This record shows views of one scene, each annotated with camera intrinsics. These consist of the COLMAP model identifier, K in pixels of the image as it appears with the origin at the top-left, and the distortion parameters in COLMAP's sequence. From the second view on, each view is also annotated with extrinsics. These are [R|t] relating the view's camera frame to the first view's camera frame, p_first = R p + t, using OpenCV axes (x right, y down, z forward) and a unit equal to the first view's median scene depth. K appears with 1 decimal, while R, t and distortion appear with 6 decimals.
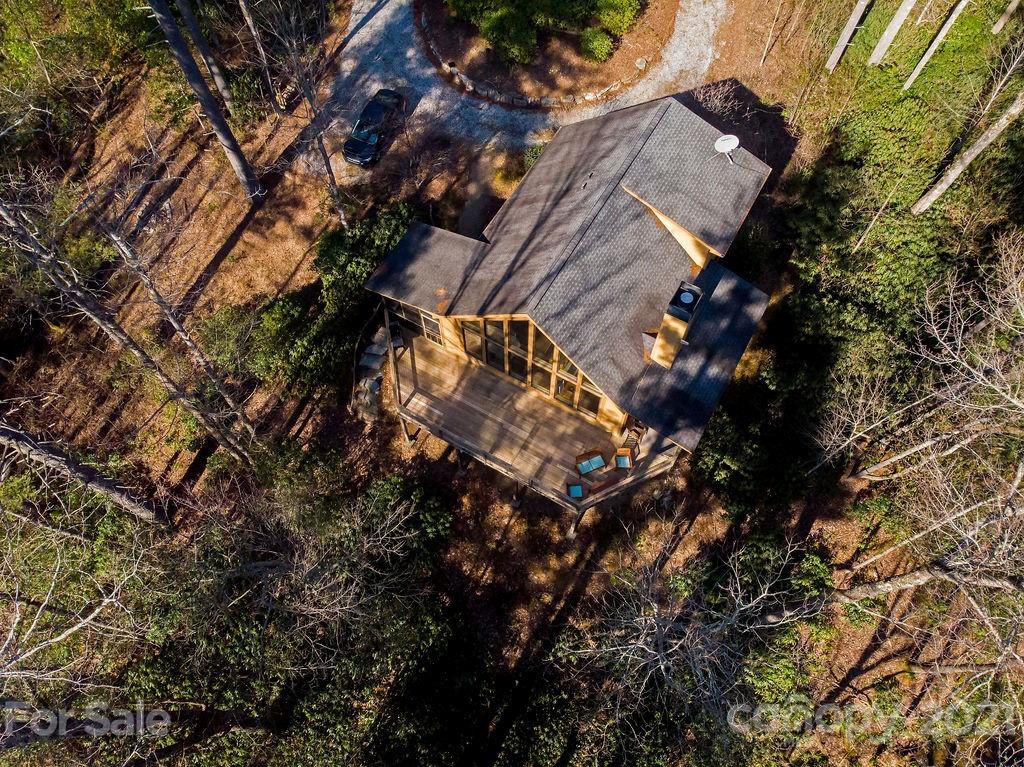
lens RADIAL K [[708.6, 0, 512.0], [0, 708.6, 383.5], [0, 0, 1]] dist [0.002934, 0.000155]
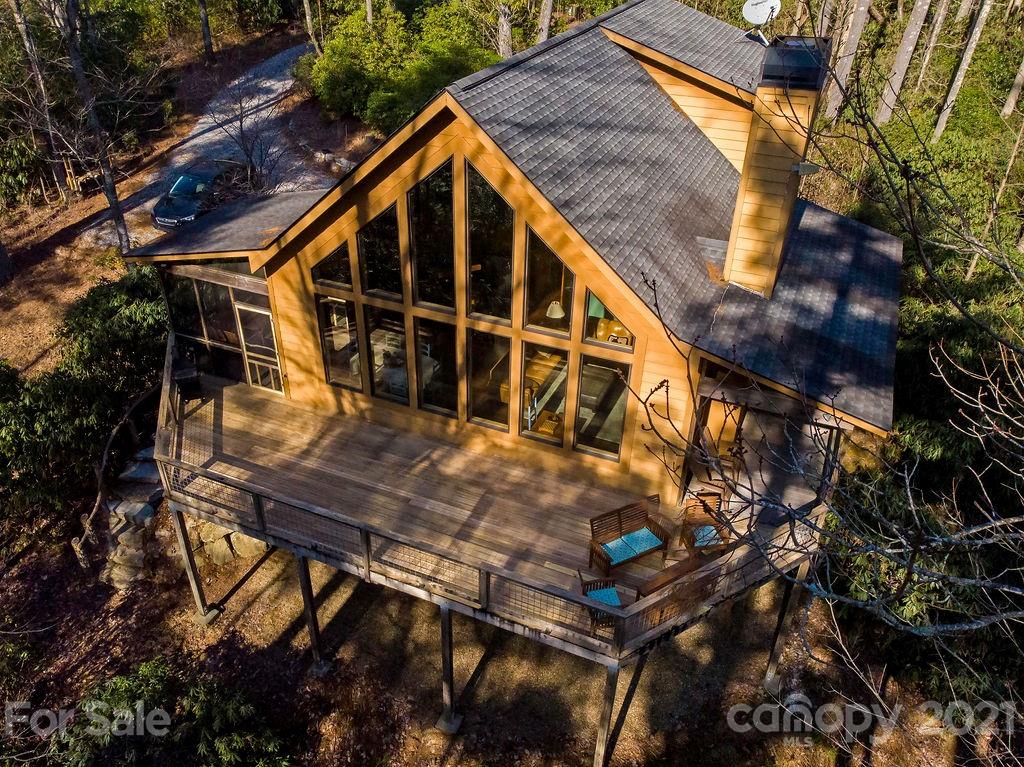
lens RADIAL K [[816.1, 0, 490.6], [0, 816.1, 384.7], [0, 0, 1]] dist [-0.007560, -0.005441]
pose [[0.995336, -0.047565, 0.083932, -0.002313], [0.081096, 0.883753, -0.460874, 0.227493], [-0.052254, 0.465531, 0.883488, 0.516711]]
